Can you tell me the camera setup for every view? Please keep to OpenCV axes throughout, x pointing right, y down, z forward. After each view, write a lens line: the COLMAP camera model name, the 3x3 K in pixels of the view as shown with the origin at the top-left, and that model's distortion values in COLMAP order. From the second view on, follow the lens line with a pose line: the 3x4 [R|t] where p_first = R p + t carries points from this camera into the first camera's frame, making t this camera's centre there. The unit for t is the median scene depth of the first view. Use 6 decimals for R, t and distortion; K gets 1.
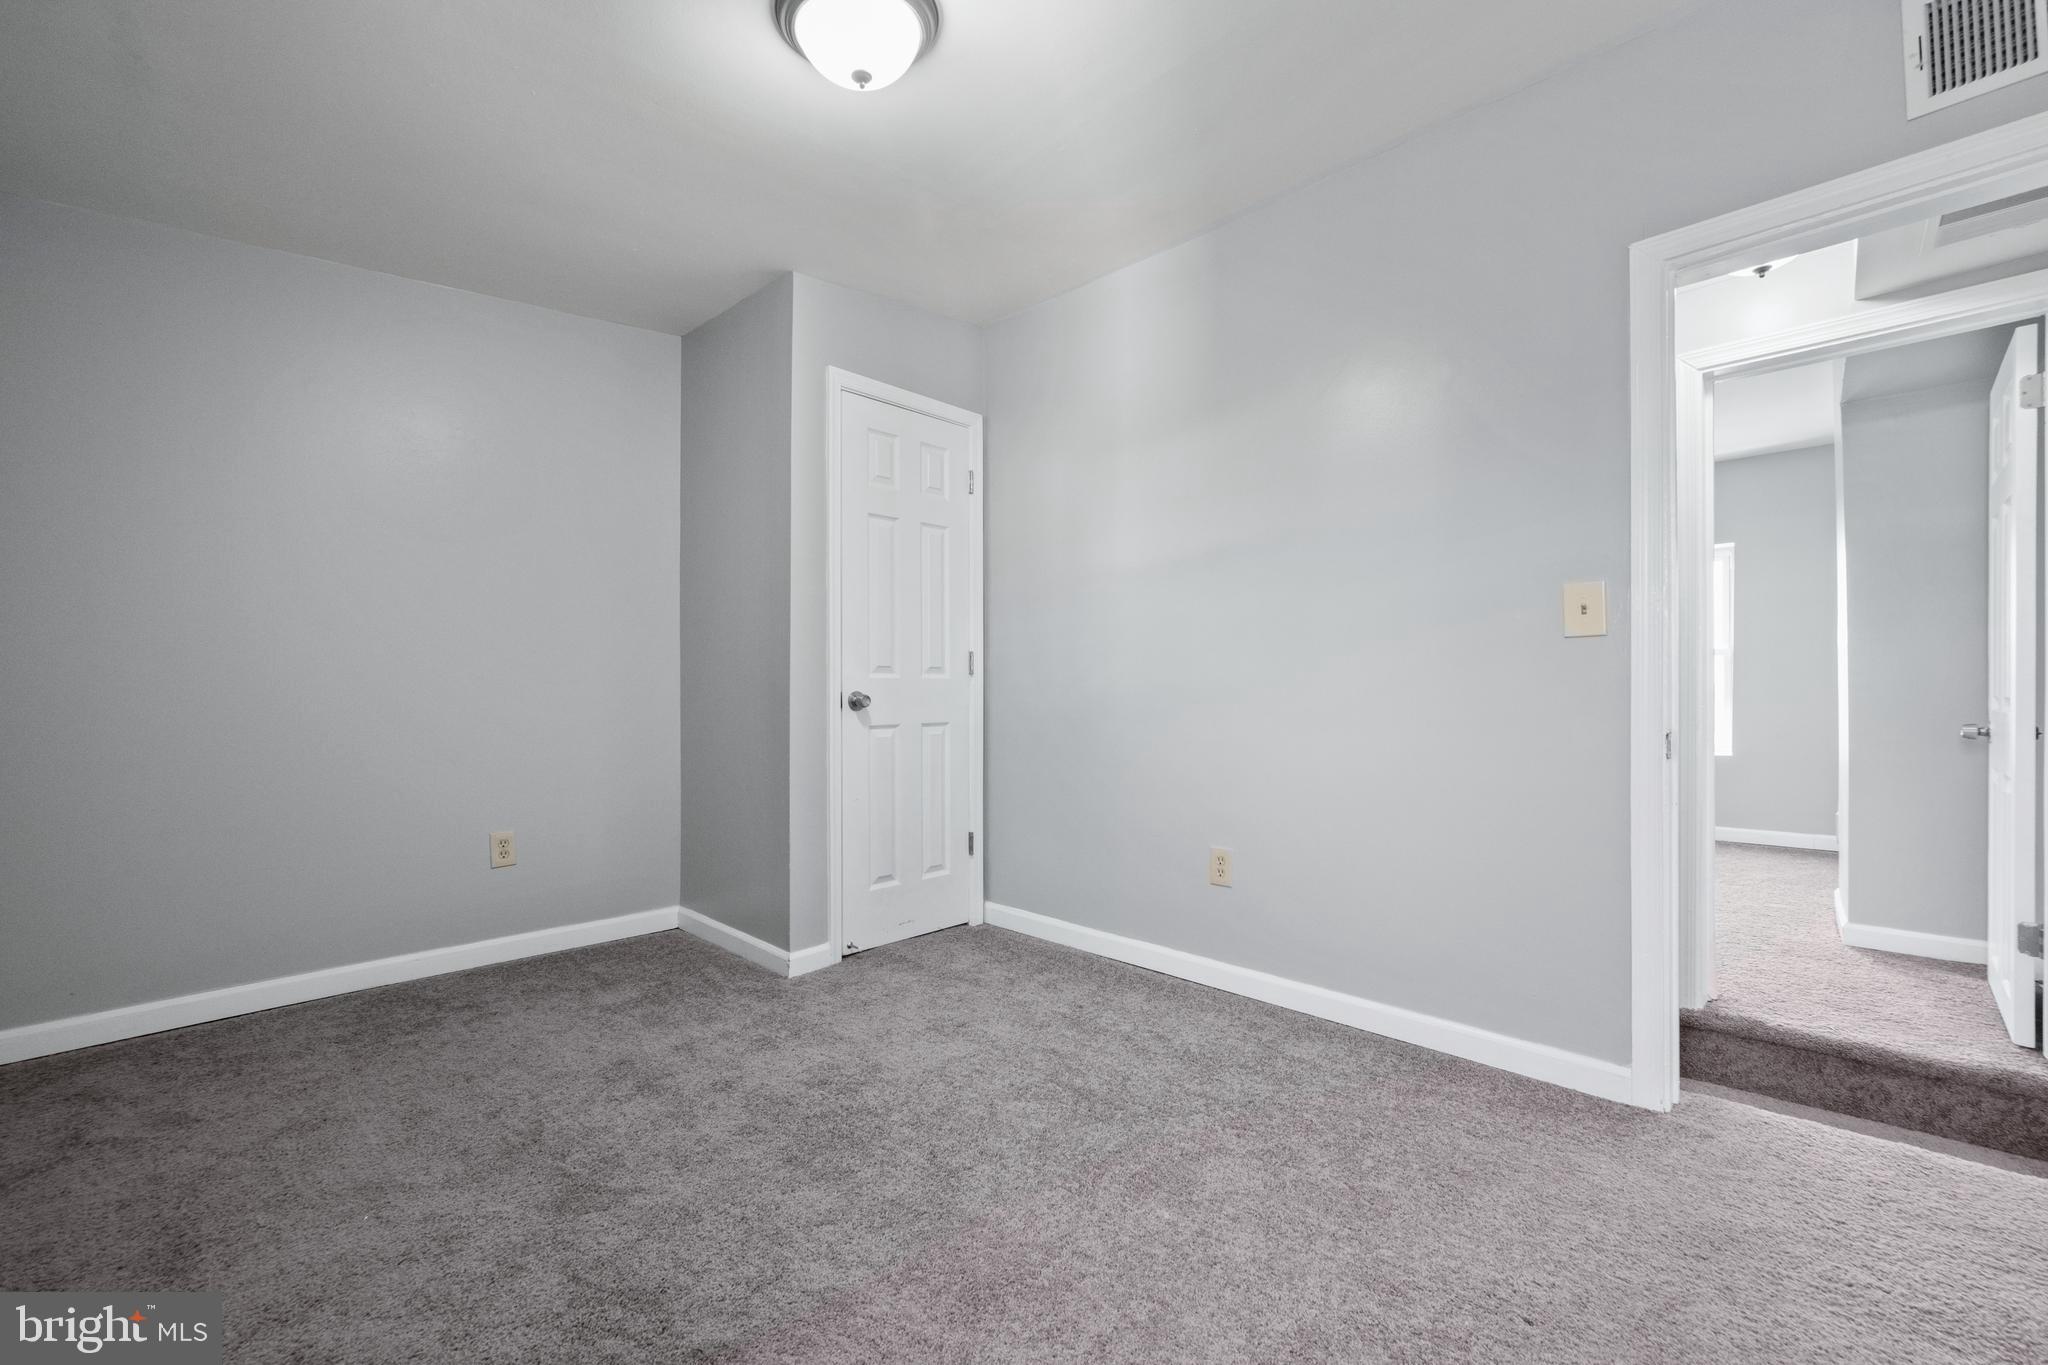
lens RADIAL K [[813.8, 0, 1024.0], [0, 813.8, 682.5], [0, 0, 1]] dist [0.001428, 0.000126]
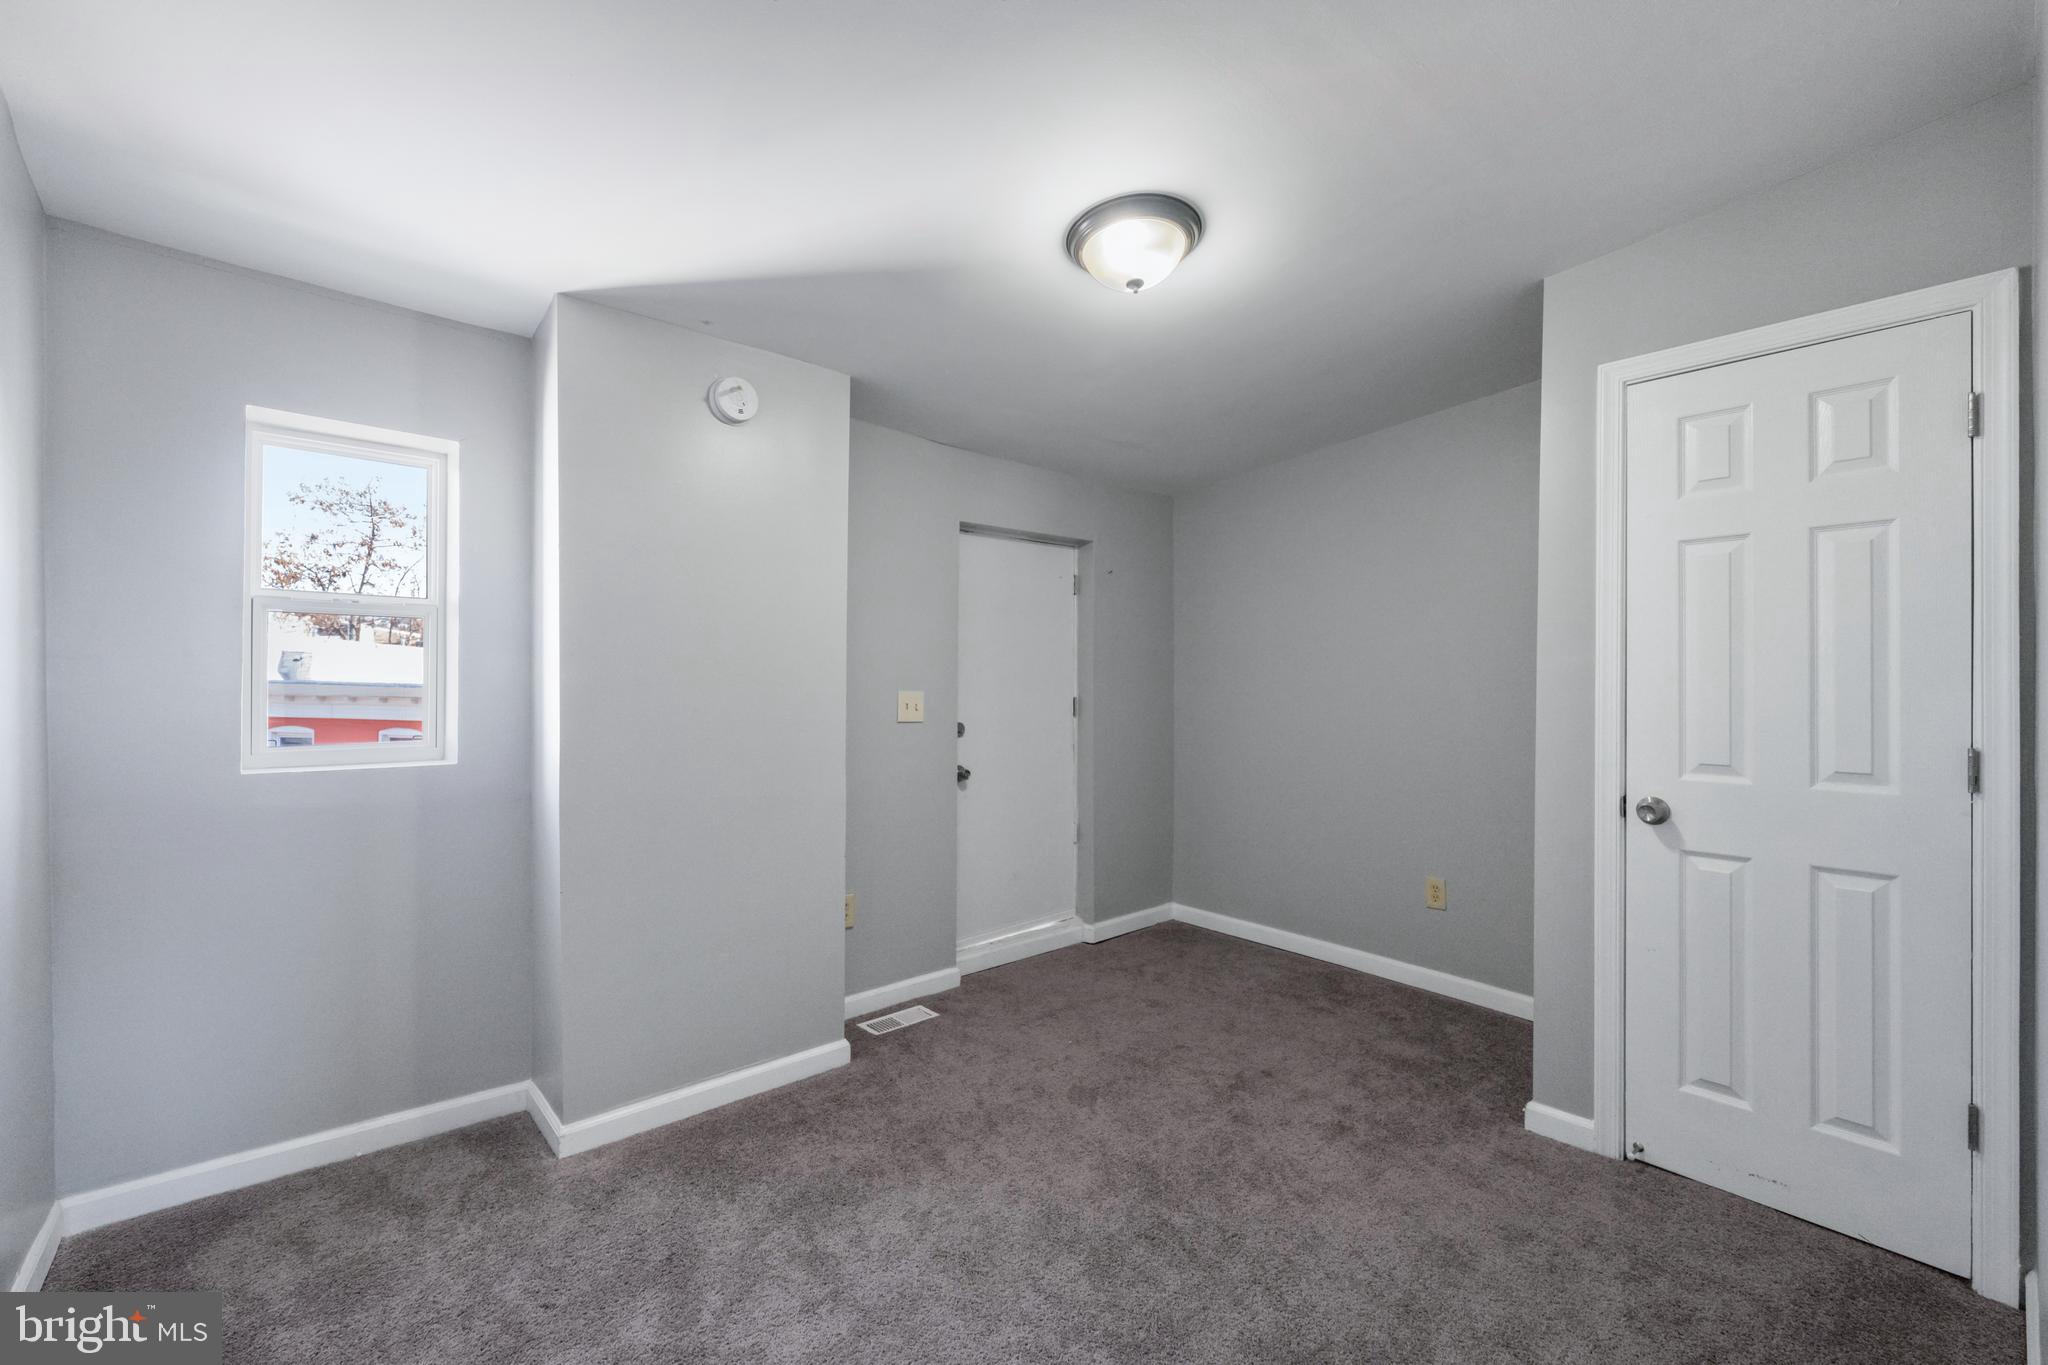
lens RADIAL K [[813.8, 0, 1024.0], [0, 813.8, 682.5], [0, 0, 1]] dist [0.001428, 0.000126]
pose [[-0.059958, -0.005408, -0.998186, 0.539275], [-0.004777, 0.999975, -0.005131, -0.082969], [0.998189, 0.004461, -0.059983, 0.493905]]
